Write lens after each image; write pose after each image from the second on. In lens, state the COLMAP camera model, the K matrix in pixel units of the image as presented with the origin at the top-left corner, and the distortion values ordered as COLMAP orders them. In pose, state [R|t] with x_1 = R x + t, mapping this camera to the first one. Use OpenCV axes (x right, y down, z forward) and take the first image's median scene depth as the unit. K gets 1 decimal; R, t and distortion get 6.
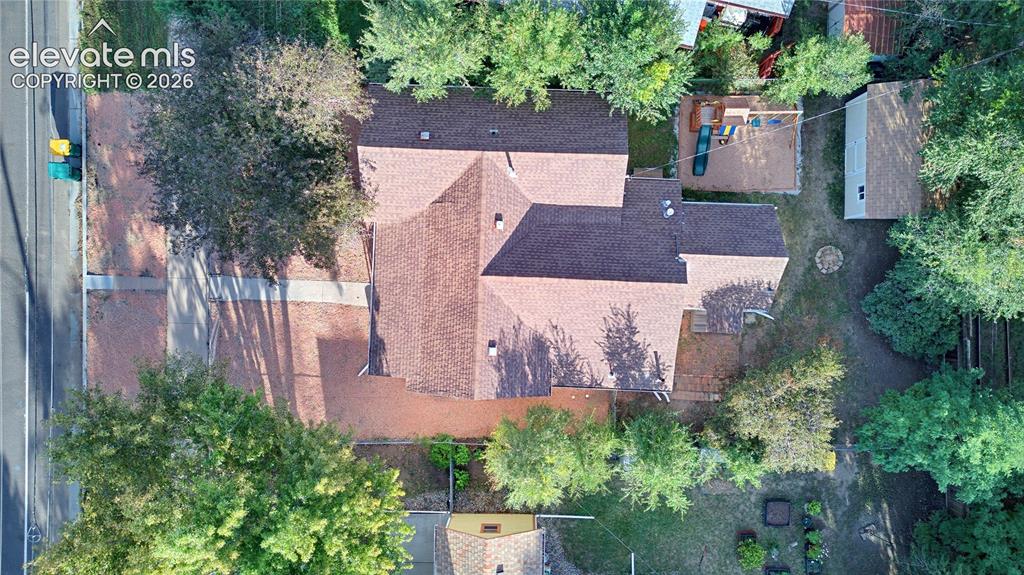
lens RADIAL K [[725.9, 0, 503.2], [0, 725.9, 286.6], [0, 0, 1]] dist [0.052710, -0.003544]
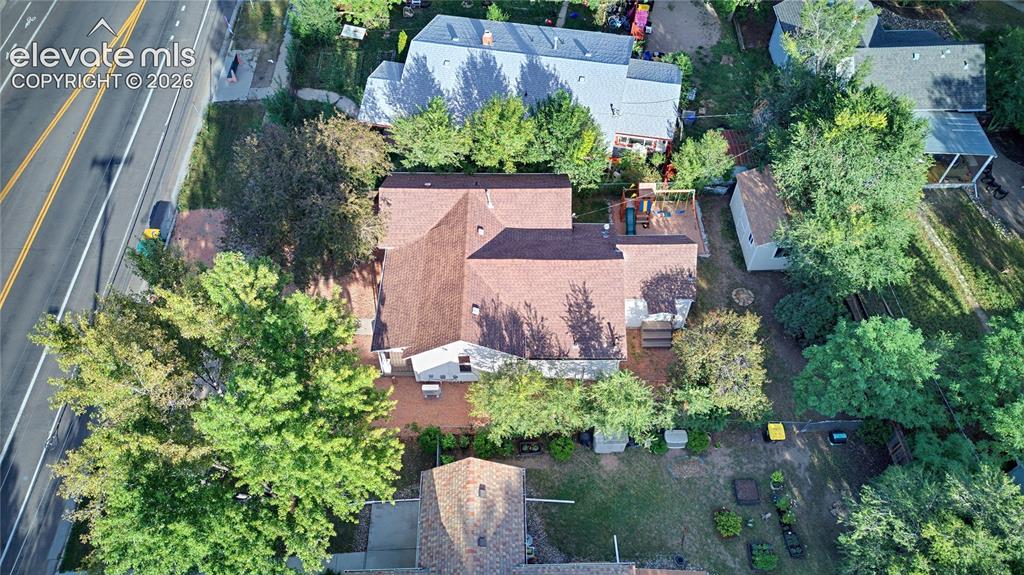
lens RADIAL K [[721.6, 0, 512.0], [0, 721.6, 287.5], [0, 0, 1]] dist [0.058325, -0.000210]
pose [[0.999474, -0.014486, 0.029008, 0.011624], [0.028843, 0.805928, -0.591310, 0.756240], [-0.014813, 0.591836, 0.805922, -0.013414]]
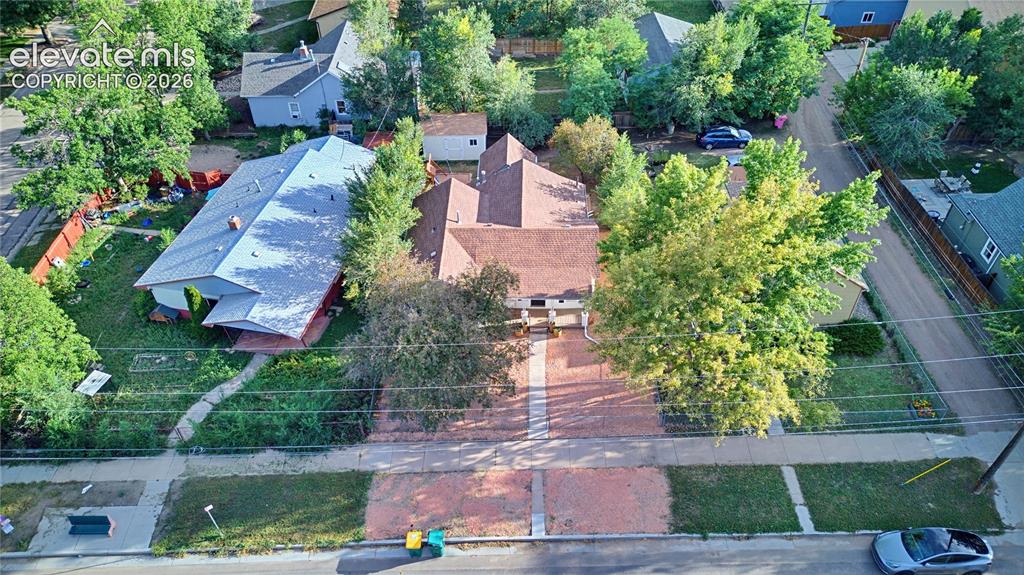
lens RADIAL K [[721.6, 0, 512.0], [0, 721.6, 287.5], [0, 0, 1]] dist [0.058325, -0.000210]
pose [[-0.021995, -0.656163, 0.754299, -1.265918], [0.999724, -0.020695, 0.011148, -0.055111], [0.008295, 0.754336, 0.656437, 0.040249]]
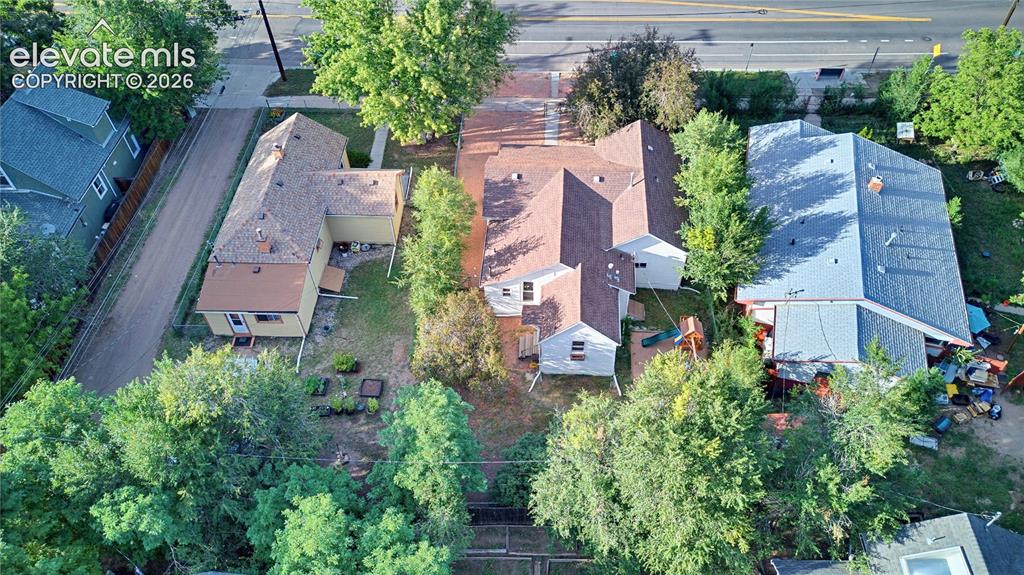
lens RADIAL K [[721.6, 0, 512.0], [0, 721.6, 287.5], [0, 0, 1]] dist [0.058325, -0.000210]
pose [[-0.034119, 0.763876, -0.644460, 1.127873], [-0.999323, -0.017198, 0.032521, 0.040197], [0.013759, 0.645133, 0.763946, -0.033982]]
